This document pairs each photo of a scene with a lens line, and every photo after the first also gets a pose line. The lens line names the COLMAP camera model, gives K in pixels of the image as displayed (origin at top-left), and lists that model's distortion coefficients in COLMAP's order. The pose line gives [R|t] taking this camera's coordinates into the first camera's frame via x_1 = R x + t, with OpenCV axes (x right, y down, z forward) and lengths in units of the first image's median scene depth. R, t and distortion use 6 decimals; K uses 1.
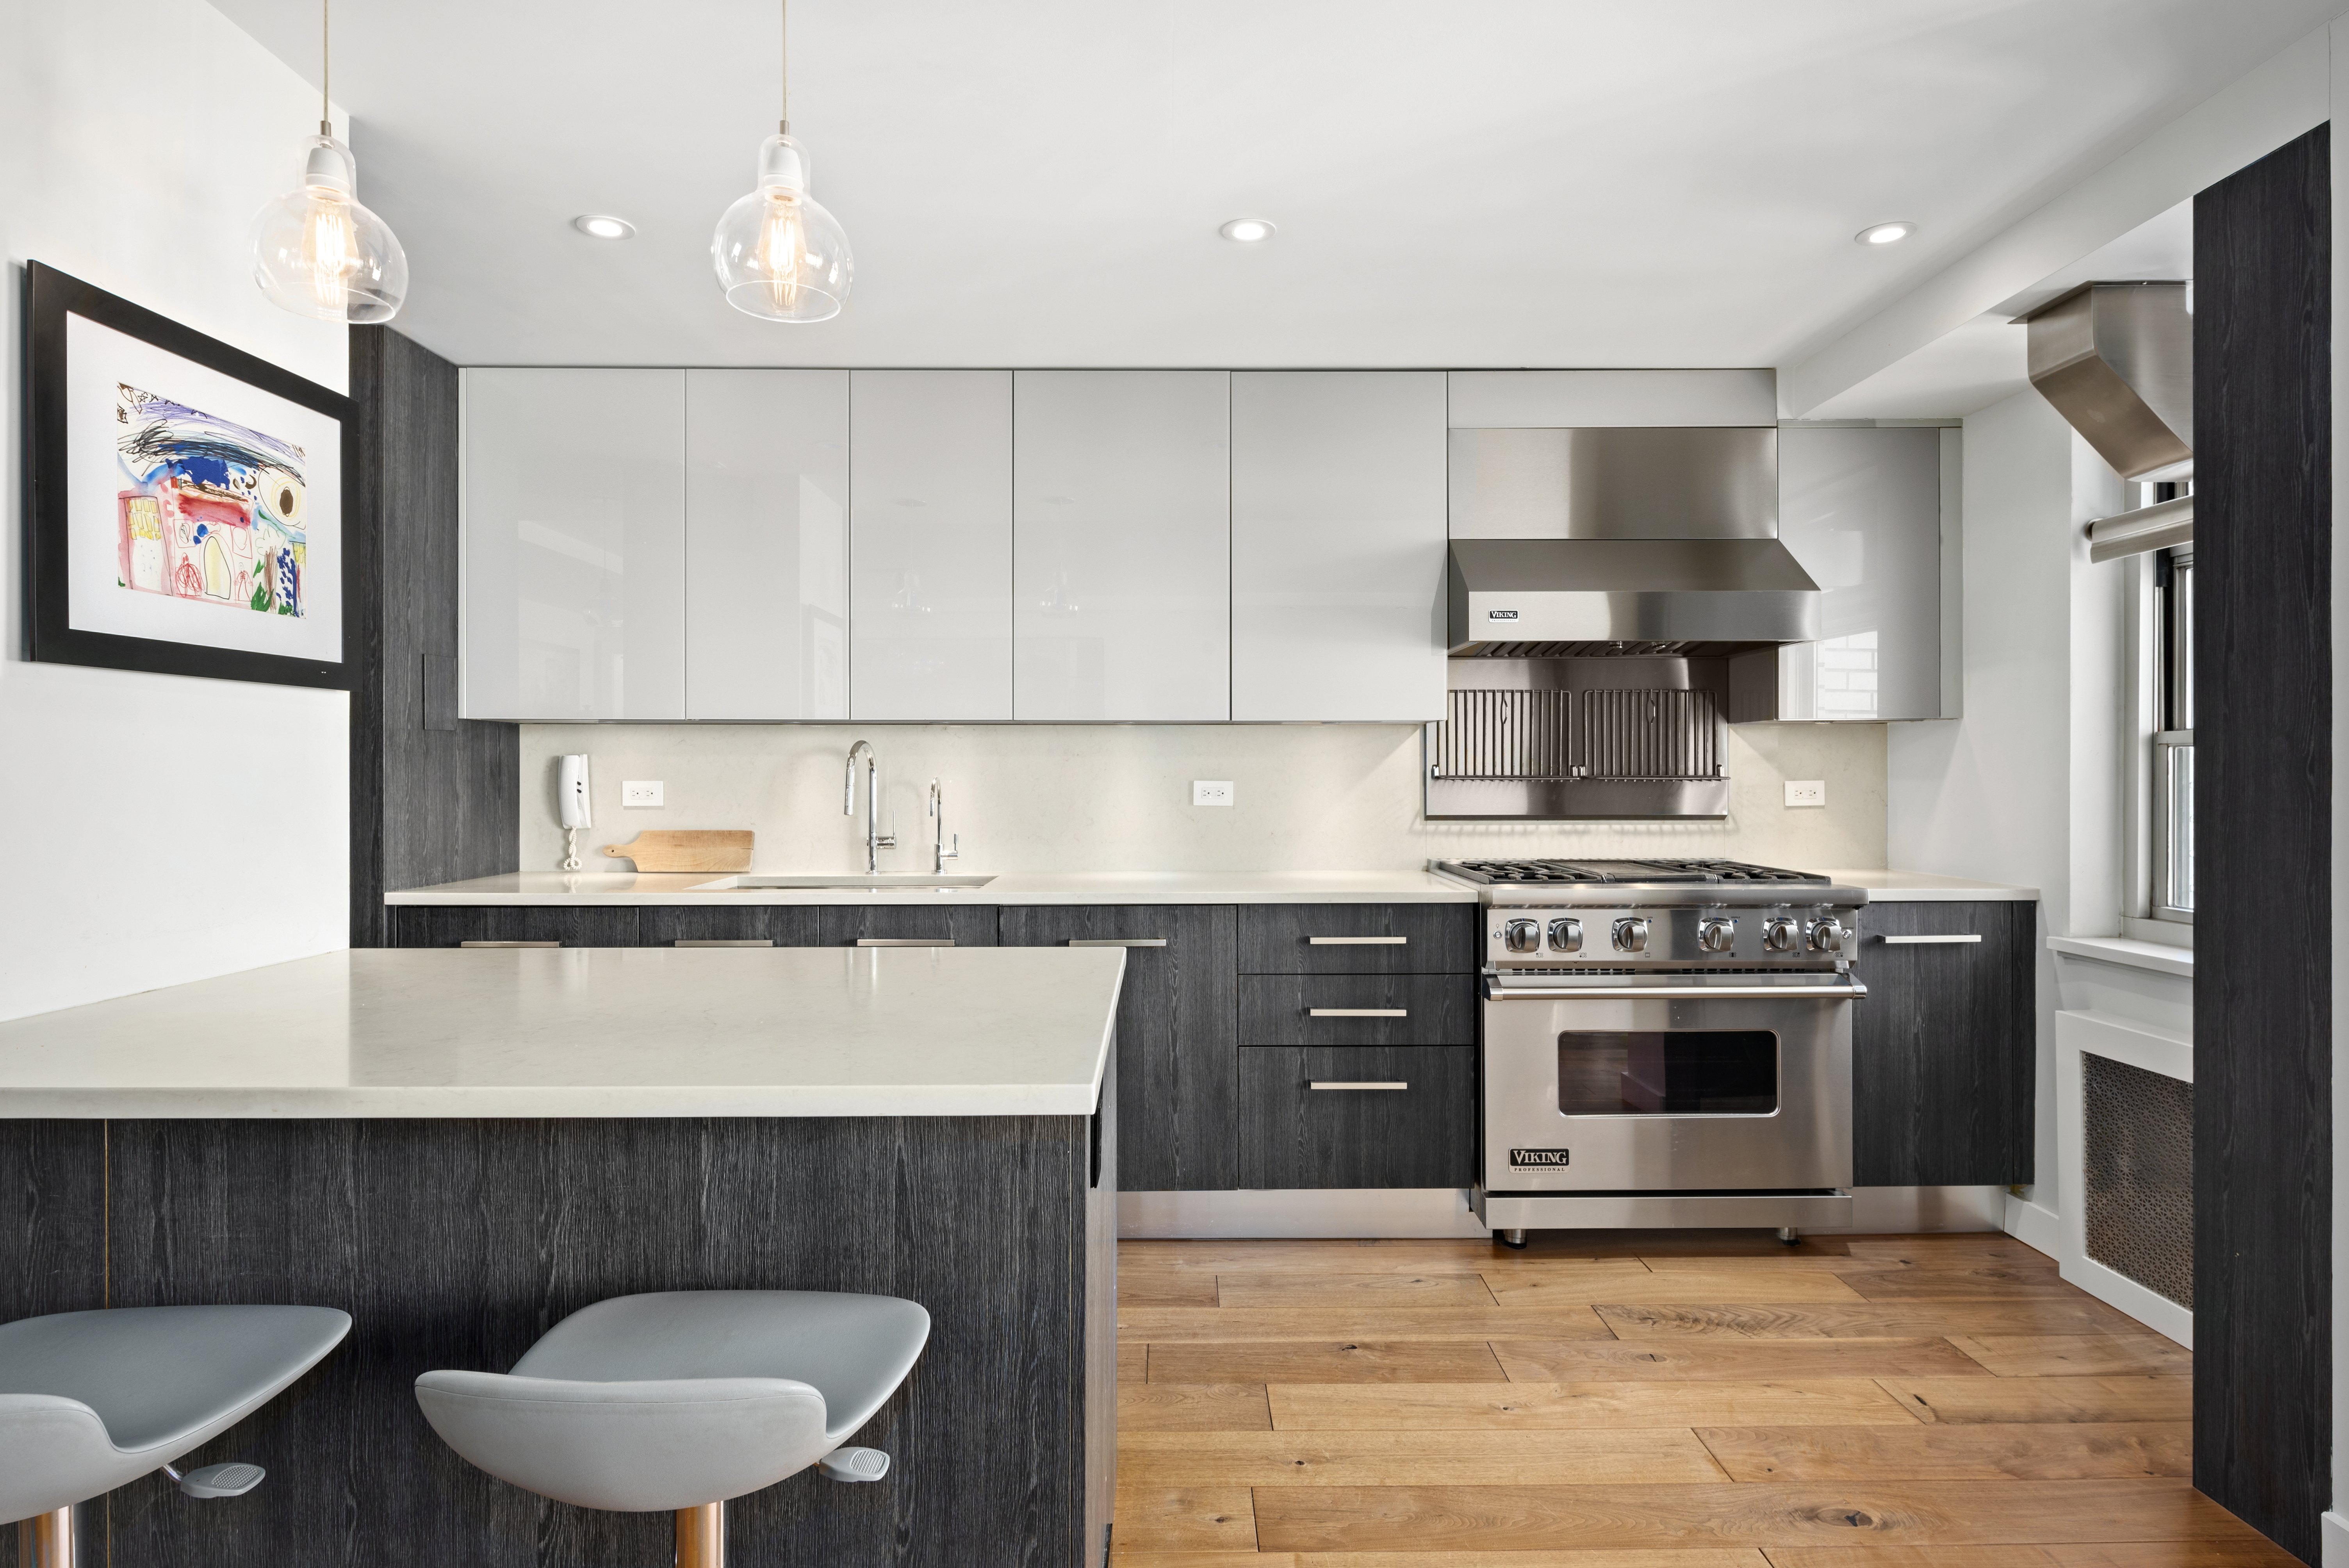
lens RADIAL K [[1250.9, 0, 1177.2], [0, 1250.9, 763.5], [0, 0, 1]] dist [0.004442, -0.001354]
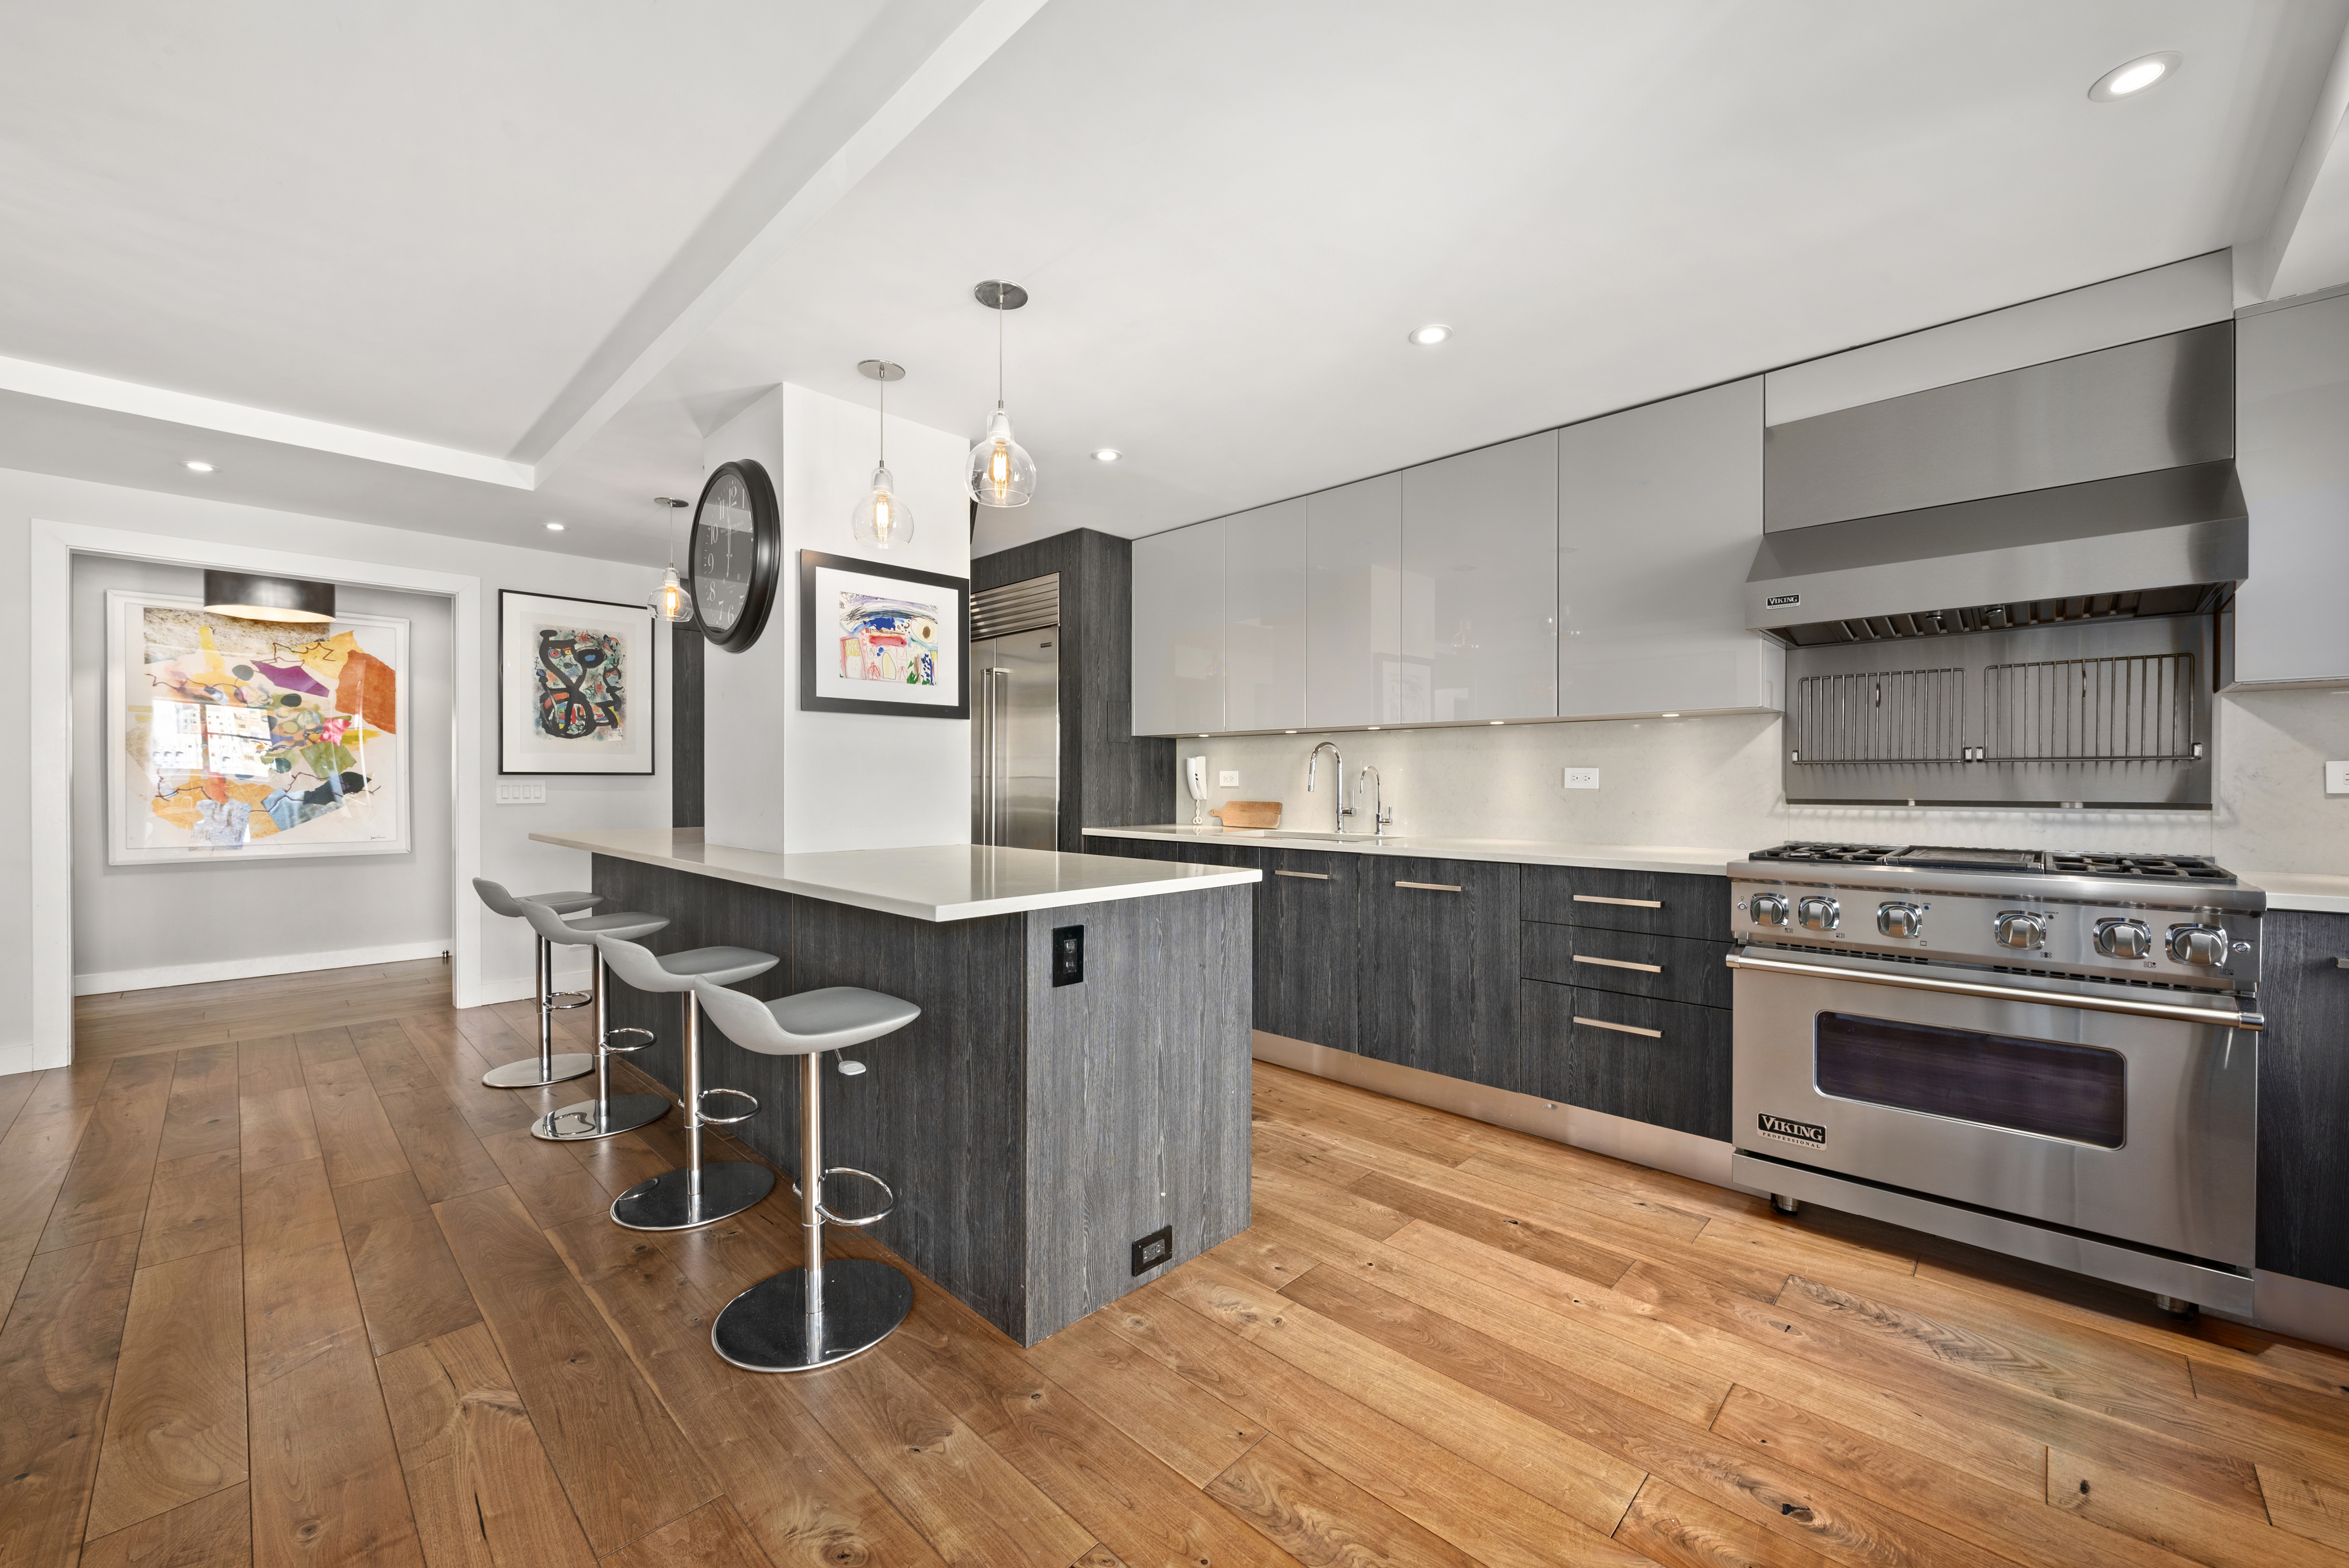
lens RADIAL K [[922.8, 0, 1174.5], [0, 922.8, 784.0], [0, 0, 1]] dist [0.000529, -0.003219]
pose [[0.708586, 0.003662, -0.705615, 0.463090], [0.002008, 0.999972, 0.007206, 0.027101], [0.705621, -0.006523, 0.708559, 0.113175]]
